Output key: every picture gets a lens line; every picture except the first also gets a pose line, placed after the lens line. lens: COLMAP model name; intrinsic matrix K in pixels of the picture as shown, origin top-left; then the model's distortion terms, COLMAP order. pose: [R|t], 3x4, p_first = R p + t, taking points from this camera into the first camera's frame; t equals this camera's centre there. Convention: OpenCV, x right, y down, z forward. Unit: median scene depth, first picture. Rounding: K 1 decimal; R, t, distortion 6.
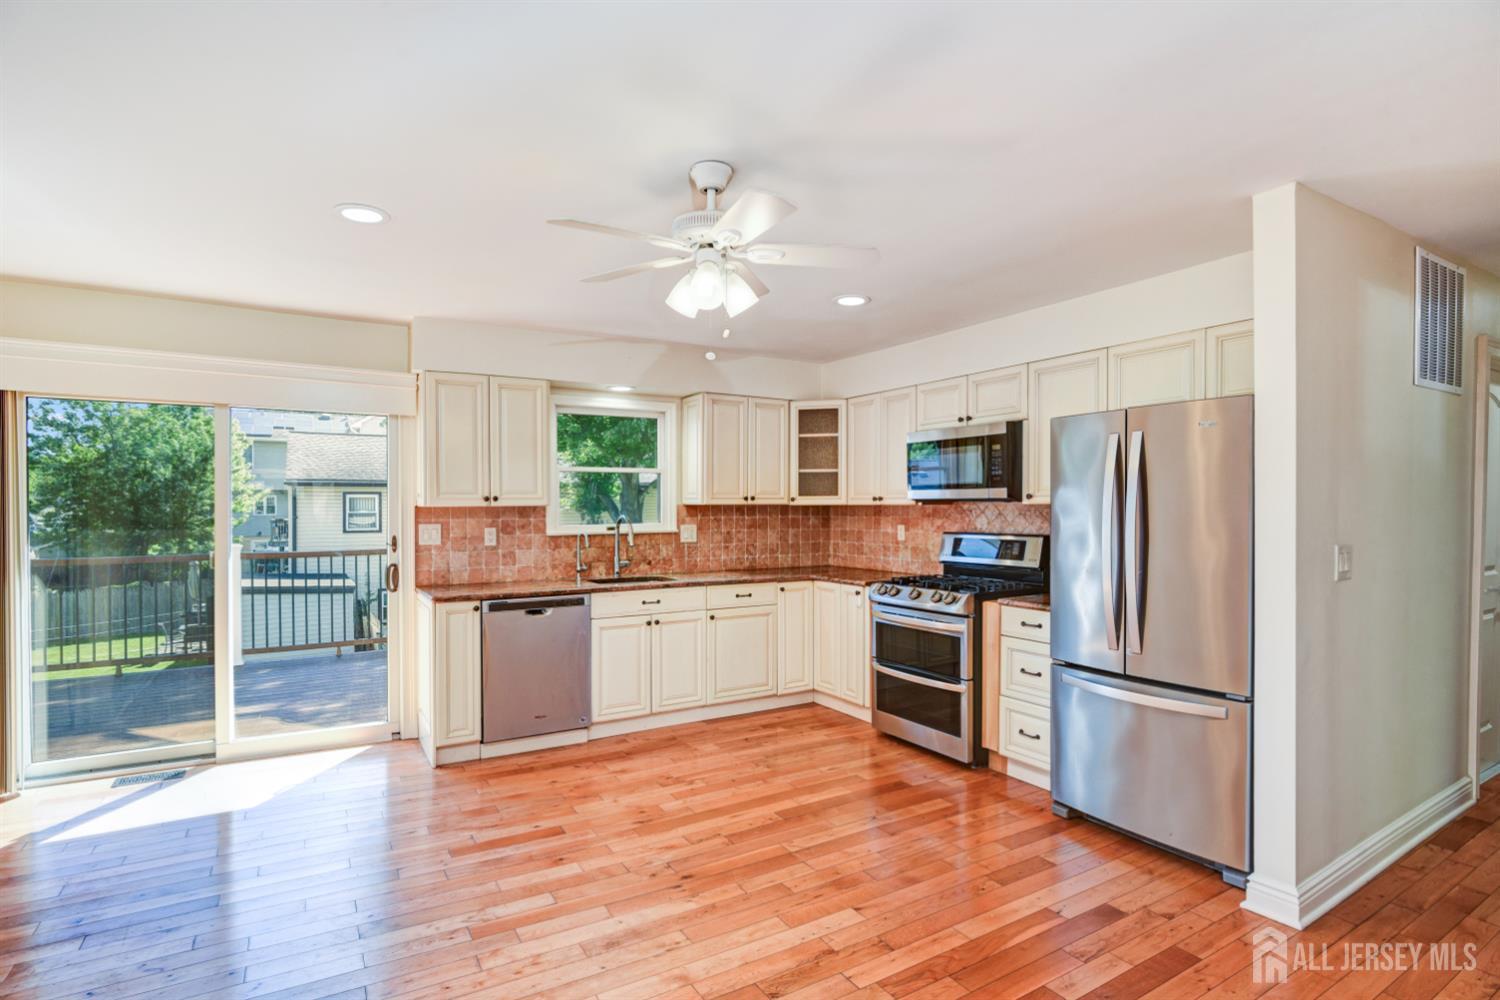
lens RADIAL K [[735.2, 0, 751.1], [0, 735.2, 509.9], [0, 0, 1]] dist [-0.014085, -0.000263]
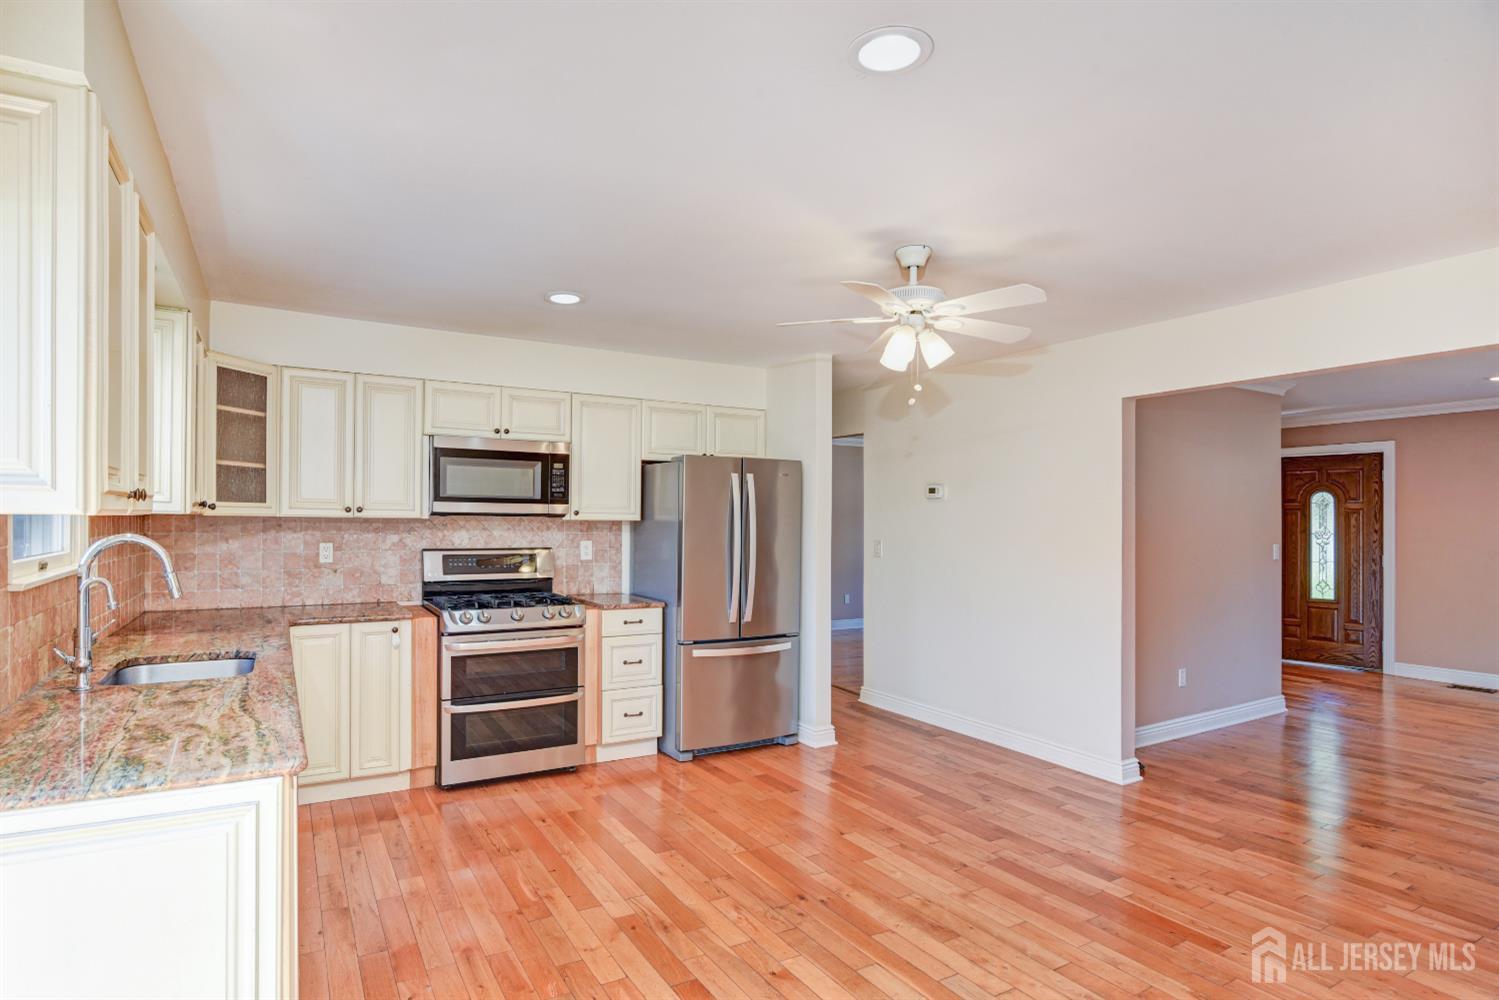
lens RADIAL K [[734.7, 0, 750.6], [0, 734.7, 509.9], [0, 0, 1]] dist [-0.014085, -0.000263]
pose [[0.055988, 0.016251, 0.998299, -0.688220], [-0.005578, 0.999857, -0.015964, -0.005979], [-0.998416, -0.004674, 0.056071, 0.641174]]
